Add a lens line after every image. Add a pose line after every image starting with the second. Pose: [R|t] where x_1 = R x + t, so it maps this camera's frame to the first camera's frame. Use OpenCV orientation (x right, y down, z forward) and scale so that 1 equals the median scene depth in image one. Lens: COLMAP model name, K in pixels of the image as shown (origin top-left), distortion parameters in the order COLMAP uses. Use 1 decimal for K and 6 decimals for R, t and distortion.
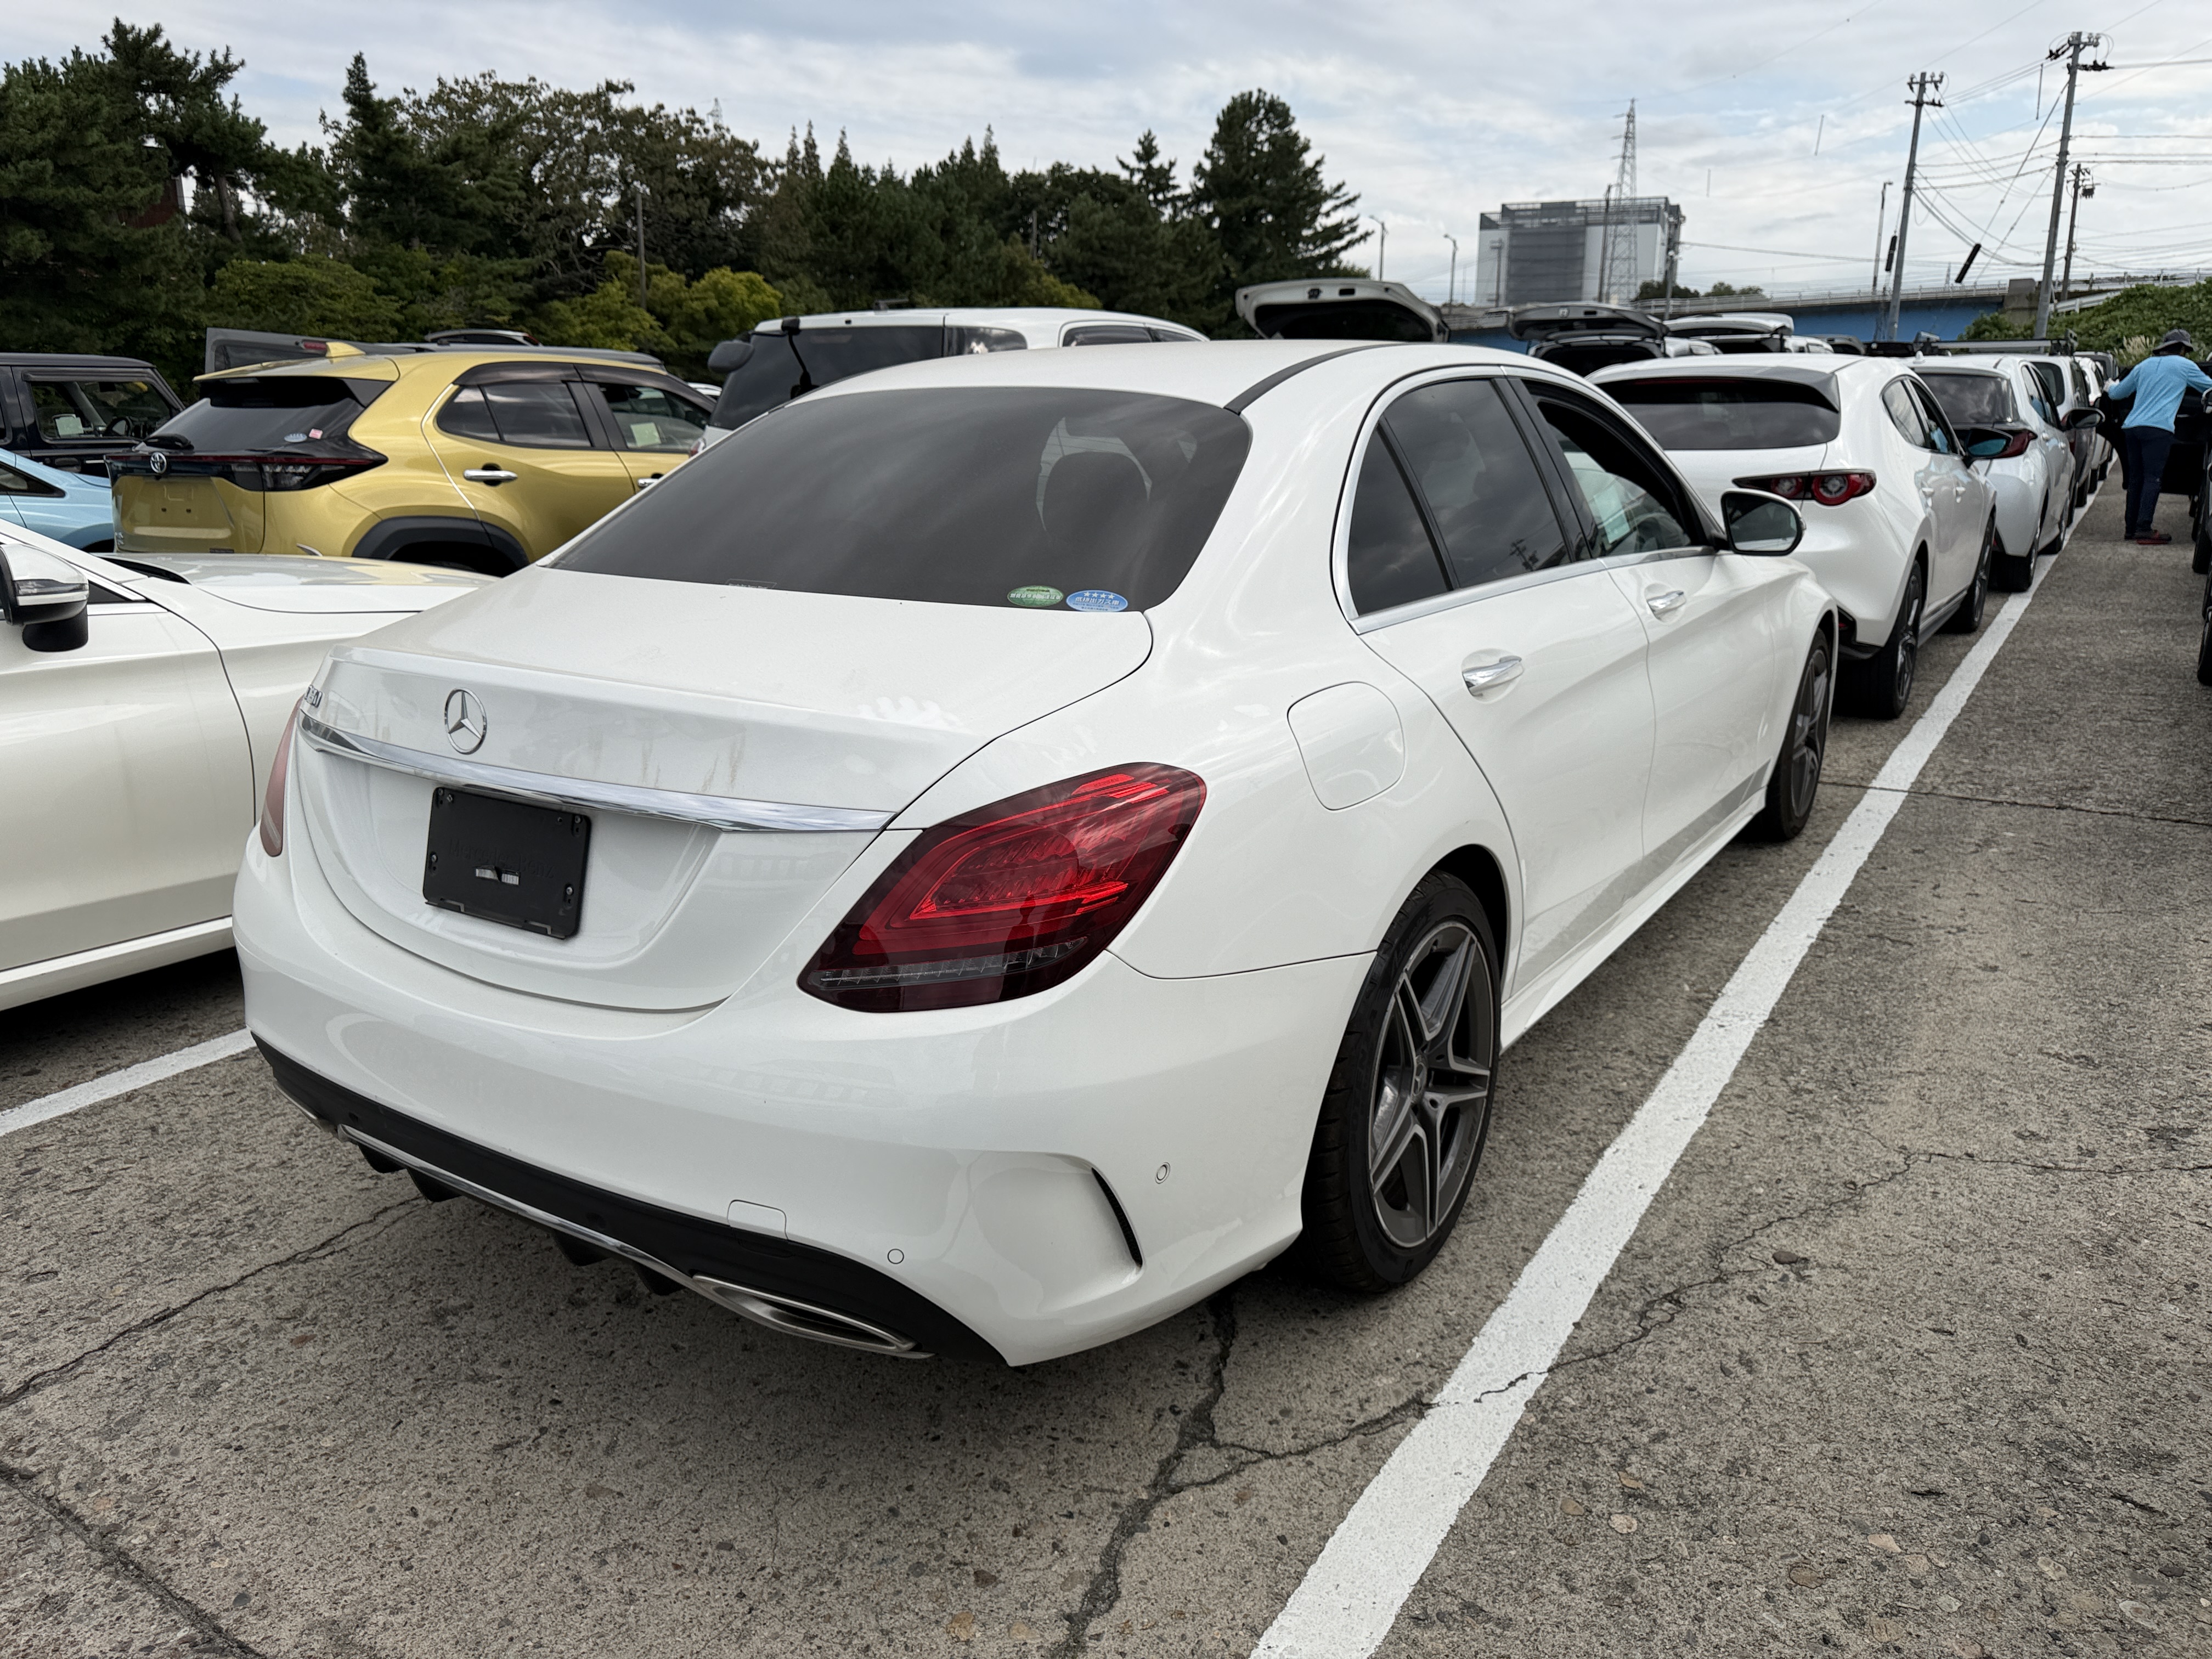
lens RADIAL K [[1575.5, 0, 1098.6], [0, 1575.5, 823.3], [0, 0, 1]] dist [0.008523, -0.020430]
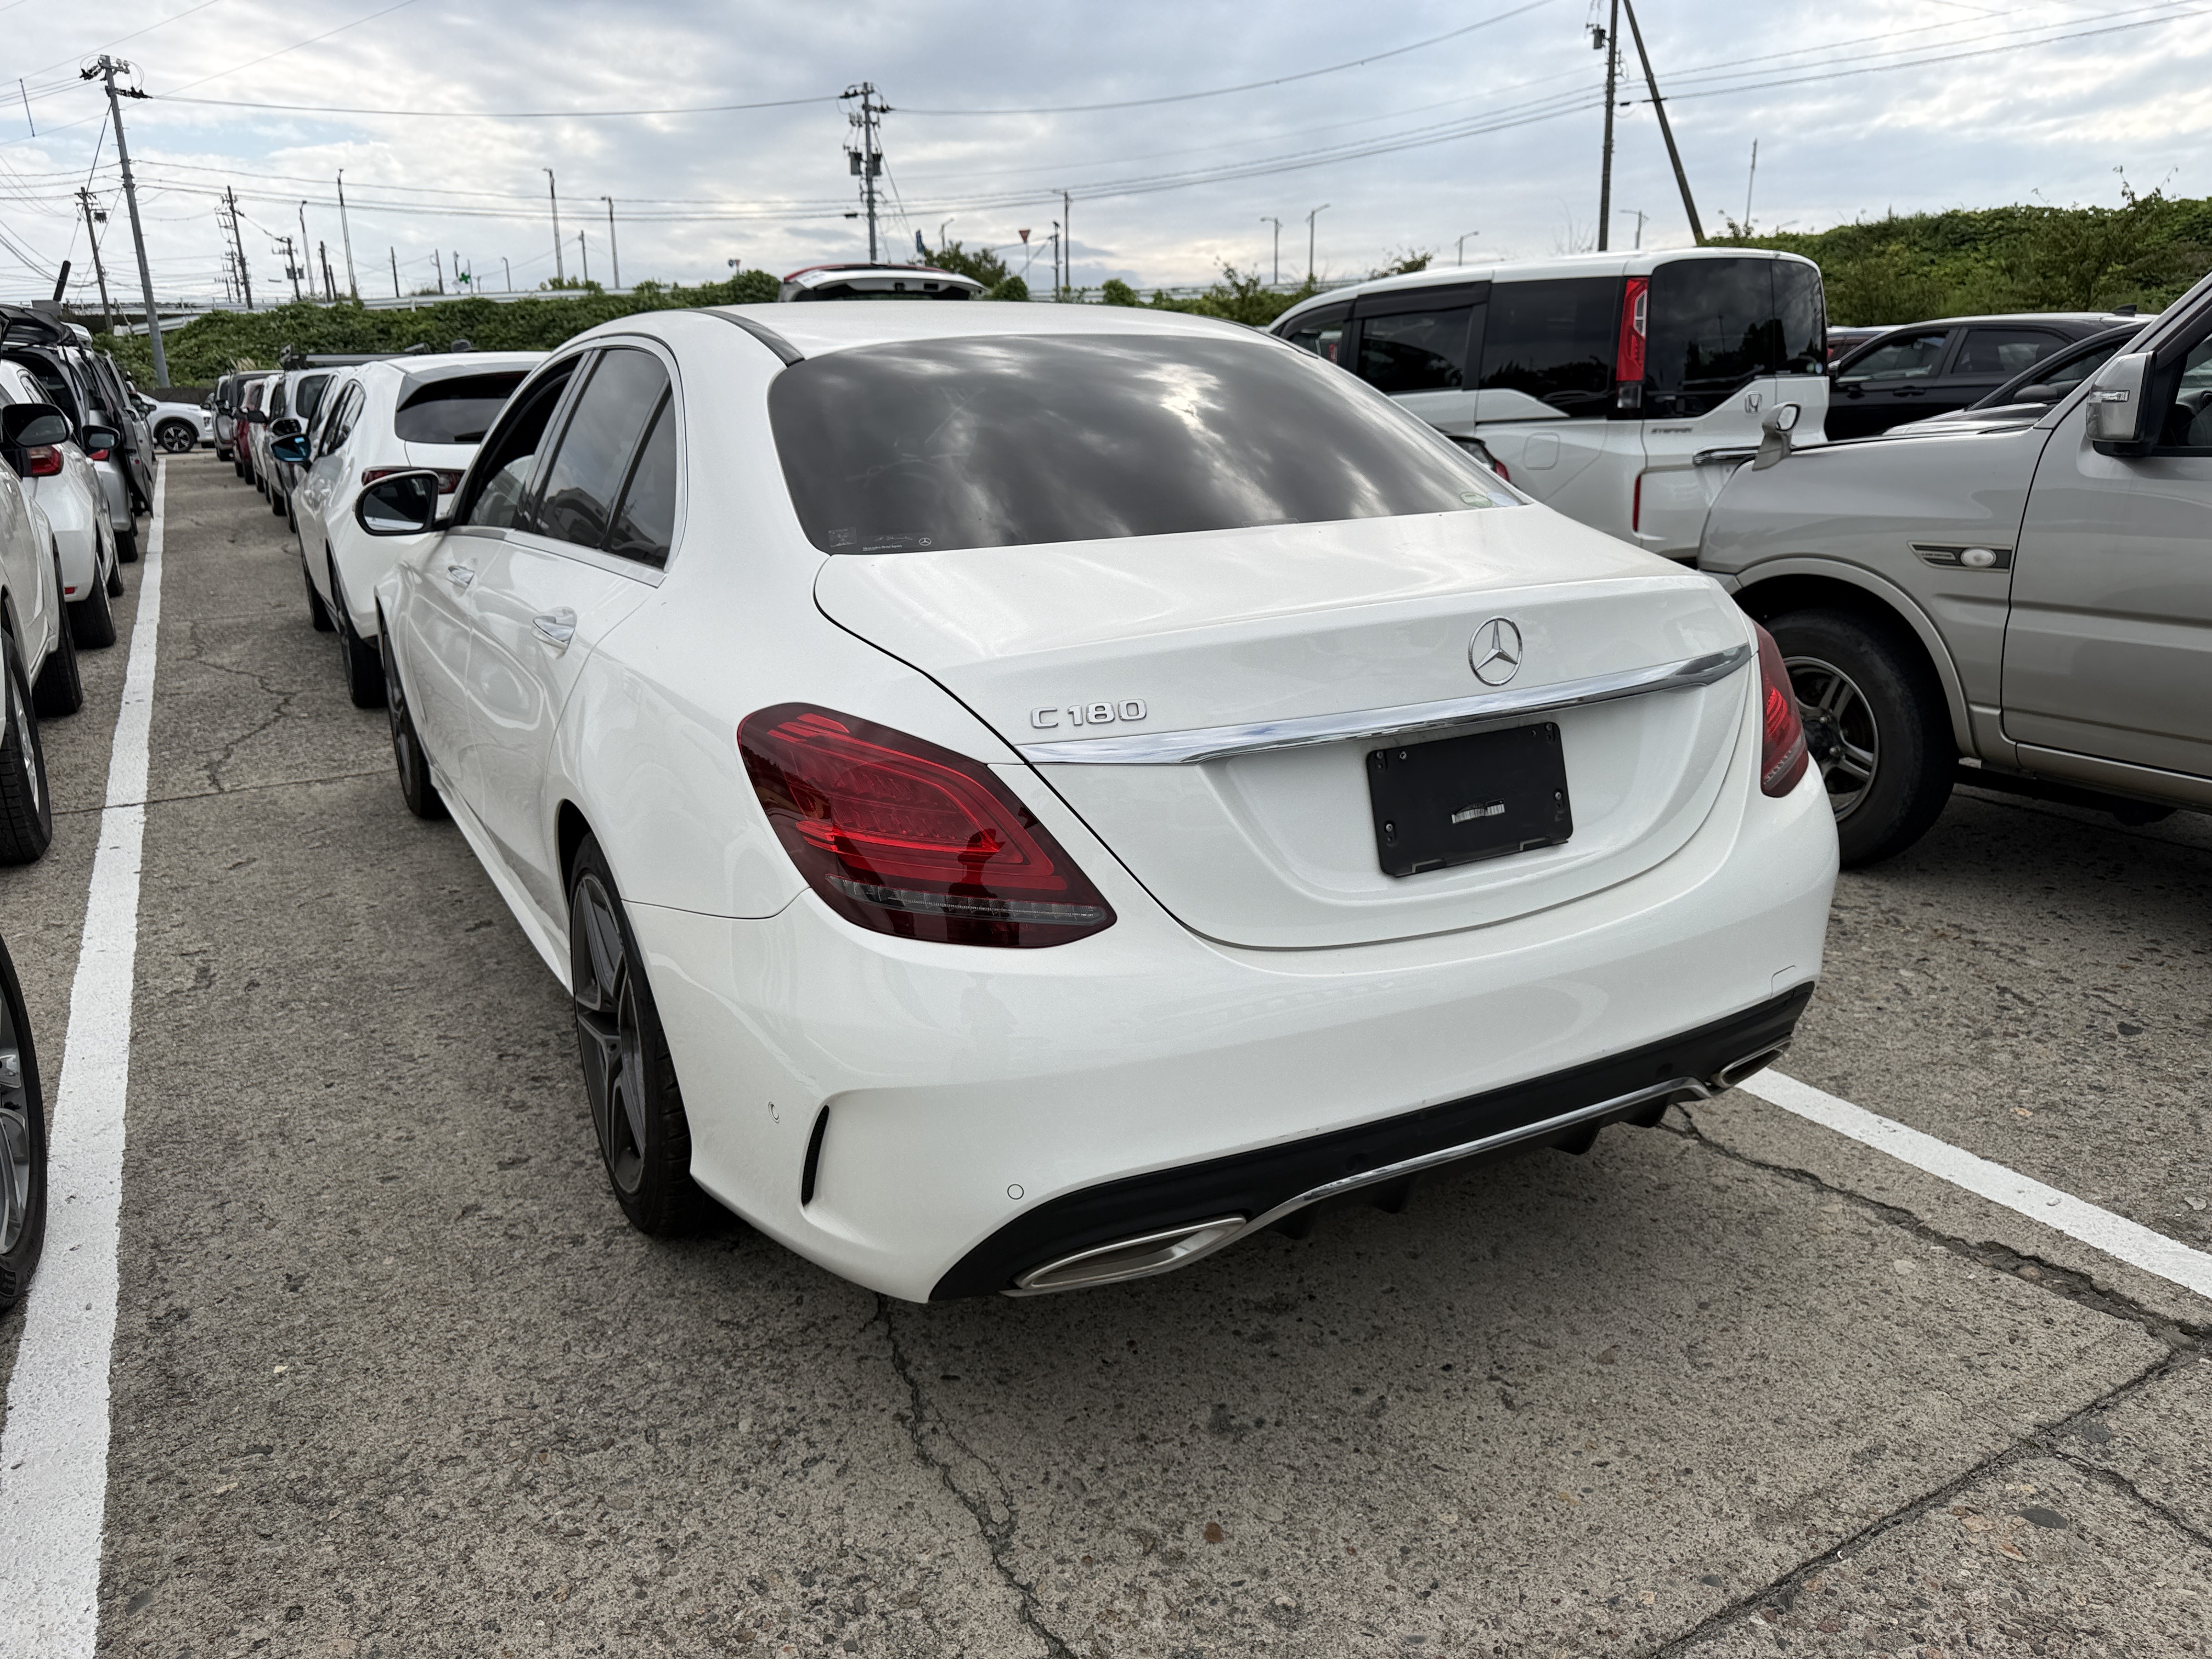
lens RADIAL K [[1575.5, 0, 1098.6], [0, 1575.5, 823.3], [0, 0, 1]] dist [0.008523, -0.020430]
pose [[0.460339, -0.237273, 0.855447, -1.131873], [0.250238, 0.959226, 0.131399, -0.125166], [-0.851745, 0.153577, 0.500944, 0.618219]]
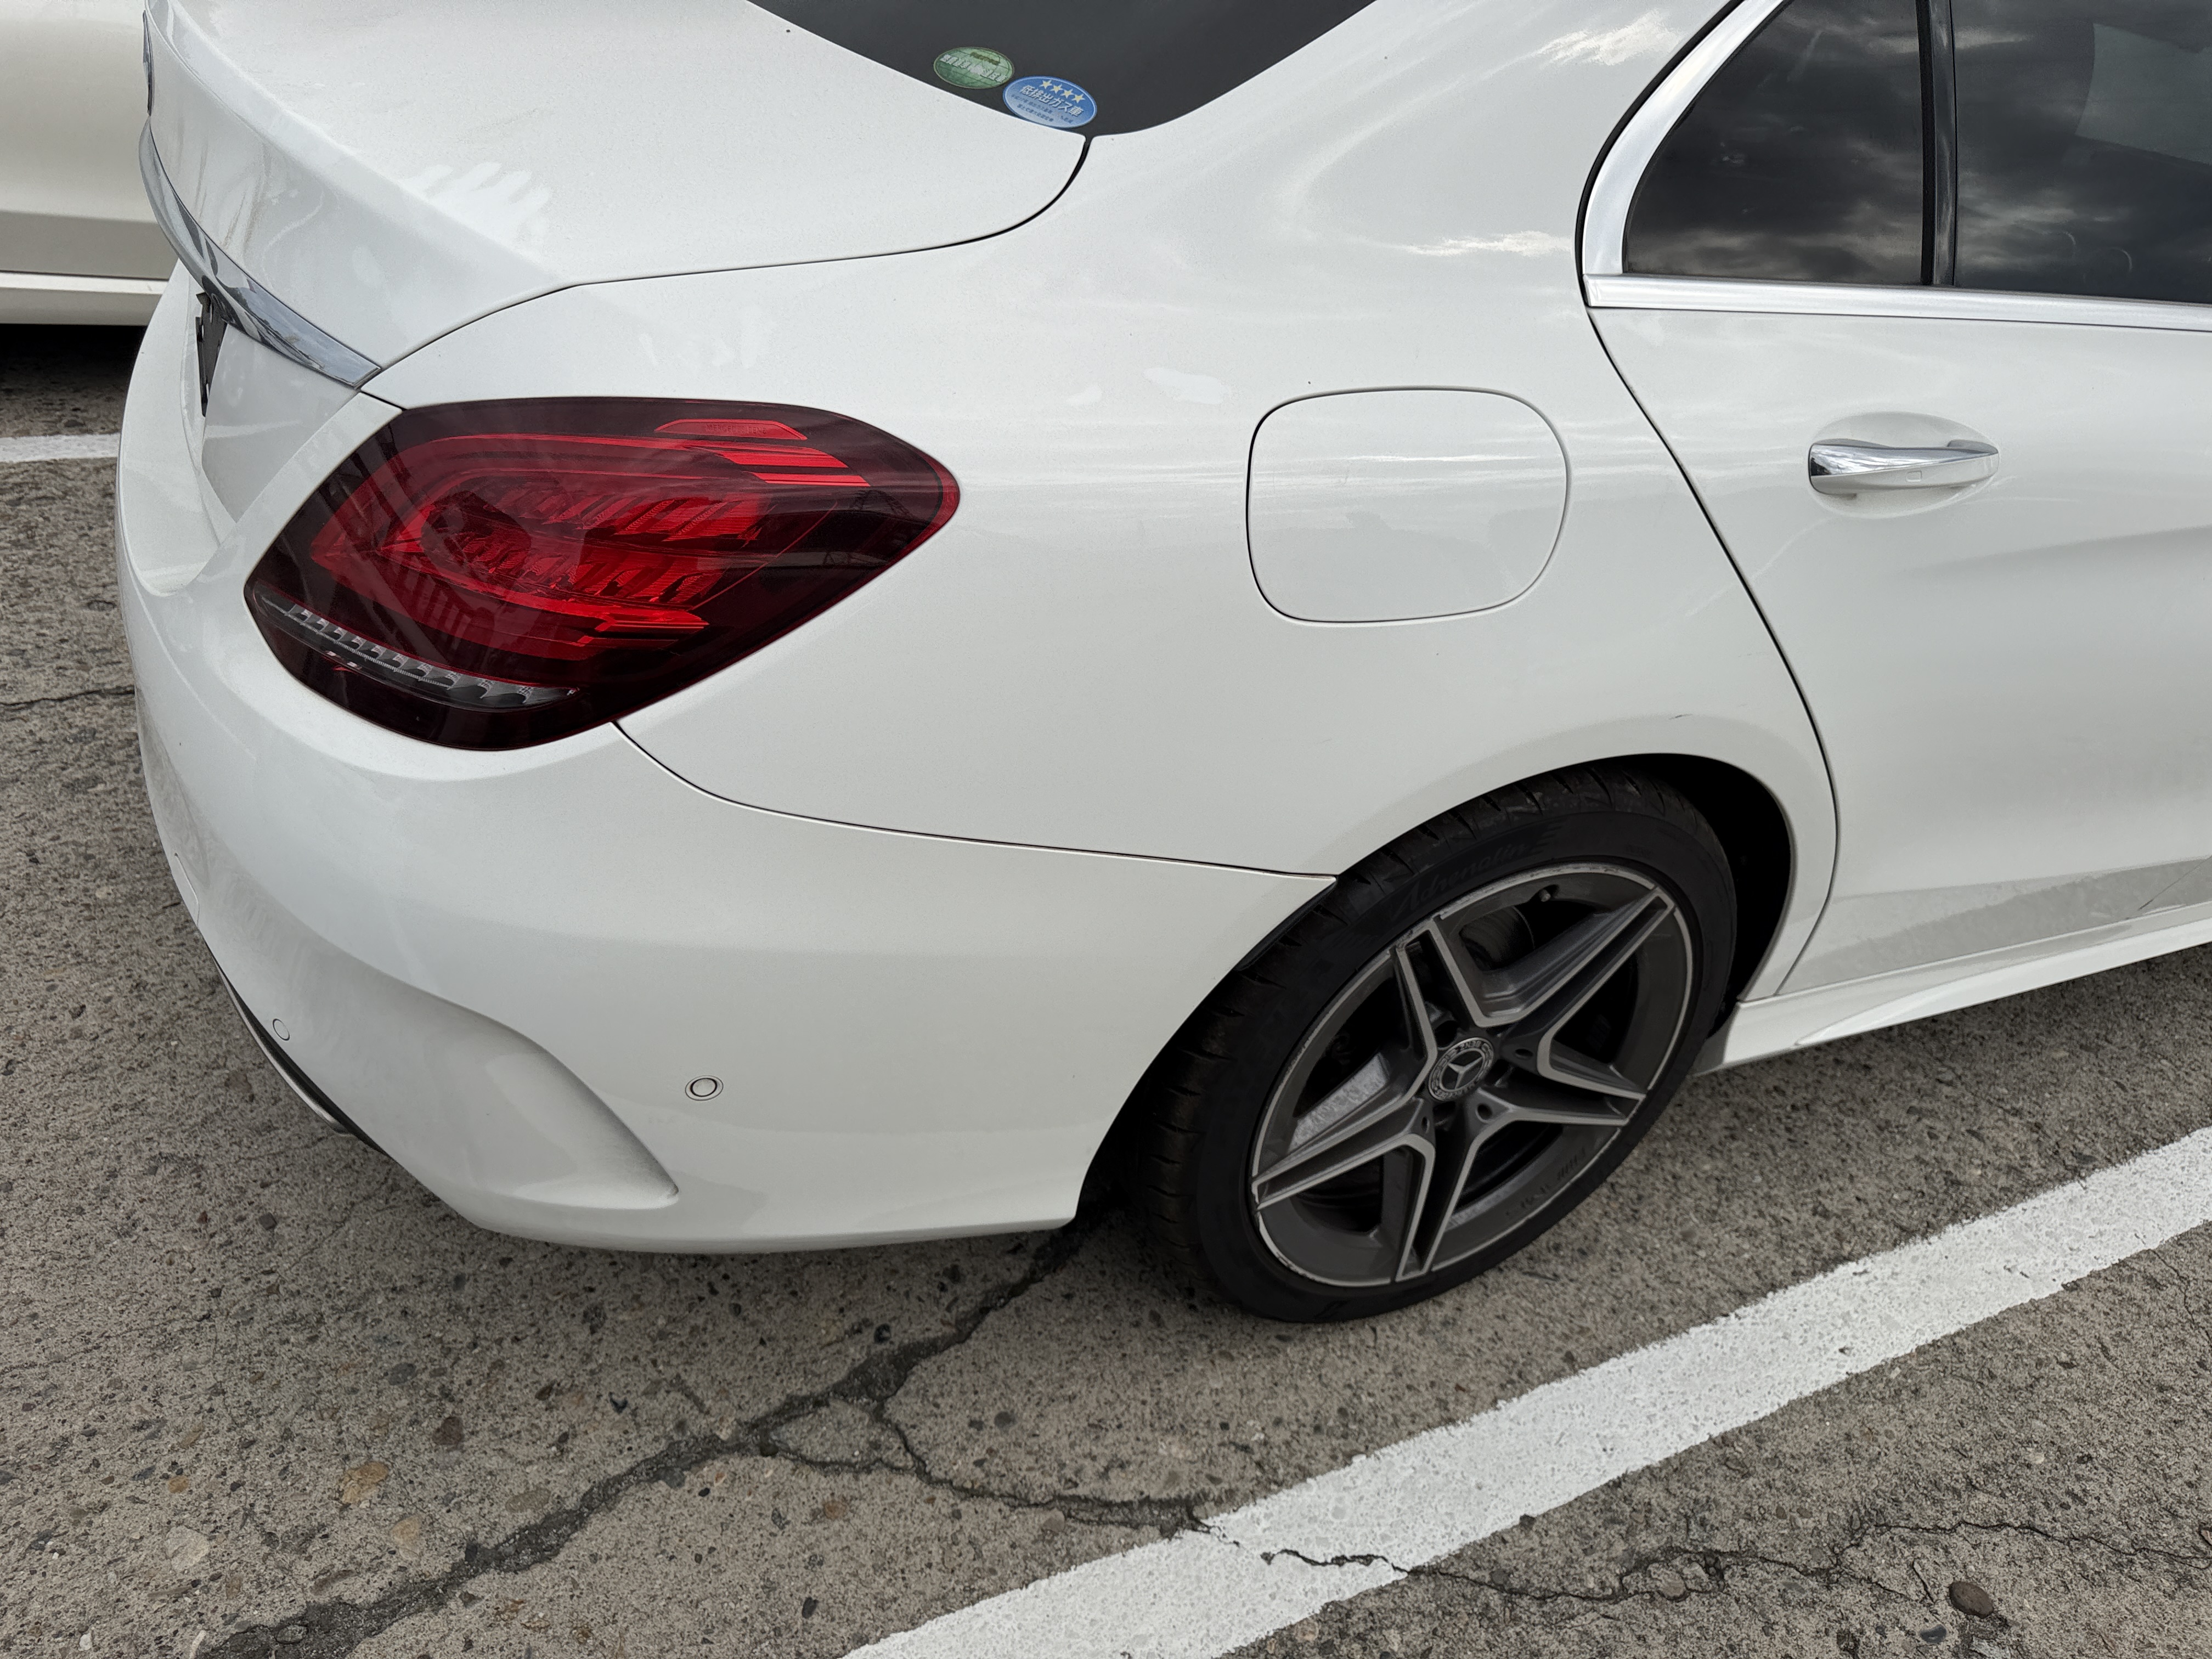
lens RADIAL K [[1569.5, 0, 1102.0], [0, 1569.5, 846.4], [0, 0, 1]] dist [-0.004608, -0.000876]
pose [[0.850781, 0.397162, -0.344143, 0.271511], [-0.282172, 0.897694, 0.338414, -0.088126], [0.443341, -0.190809, 0.875809, 0.436142]]
